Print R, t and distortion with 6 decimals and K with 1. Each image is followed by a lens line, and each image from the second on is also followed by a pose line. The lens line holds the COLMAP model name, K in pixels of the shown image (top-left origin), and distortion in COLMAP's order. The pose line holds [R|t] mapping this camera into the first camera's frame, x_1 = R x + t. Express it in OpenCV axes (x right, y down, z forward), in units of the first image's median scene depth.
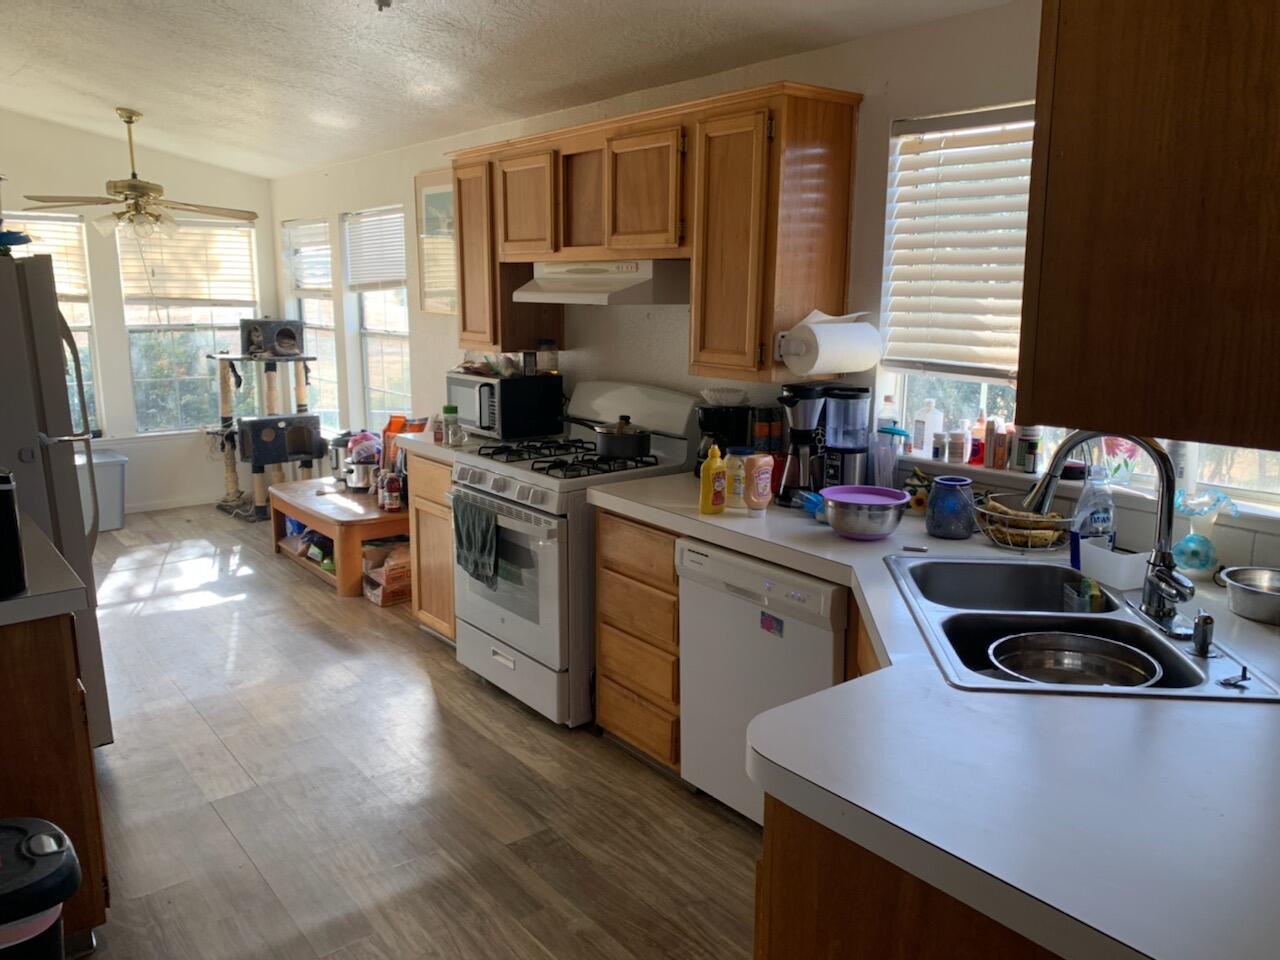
lens RADIAL K [[967.0, 0, 642.0], [0, 967.0, 481.8], [0, 0, 1]] dist [-0.008607, -0.001603]
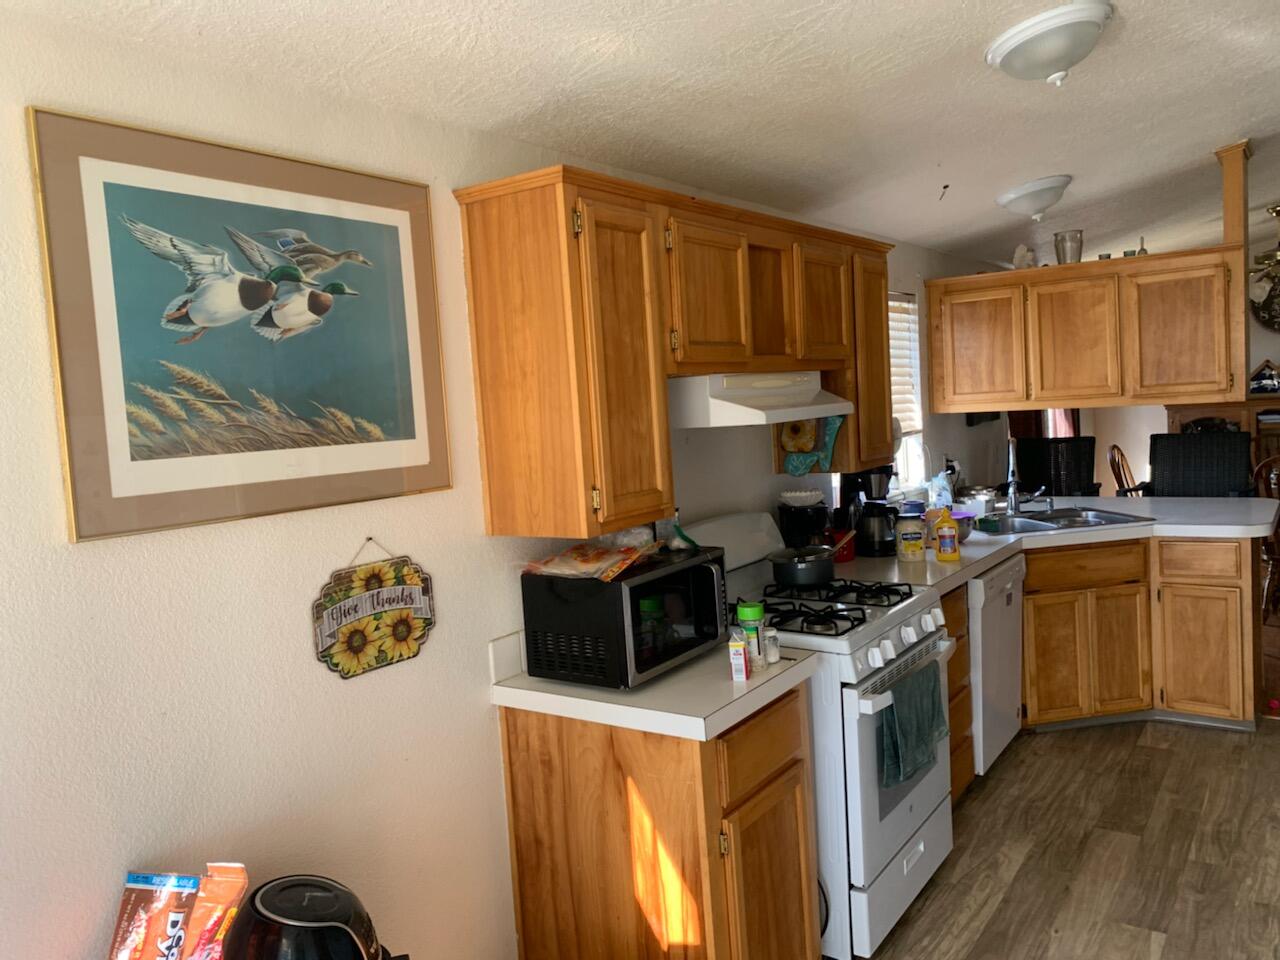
lens RADIAL K [[967.0, 0, 642.3], [0, 967.0, 479.6], [0, 0, 1]] dist [-0.008607, -0.001603]
pose [[-0.282212, -0.055719, 0.957733, -1.045301], [0.250348, 0.959444, 0.129588, -0.336873], [-0.926111, 0.276338, -0.256817, 1.706867]]
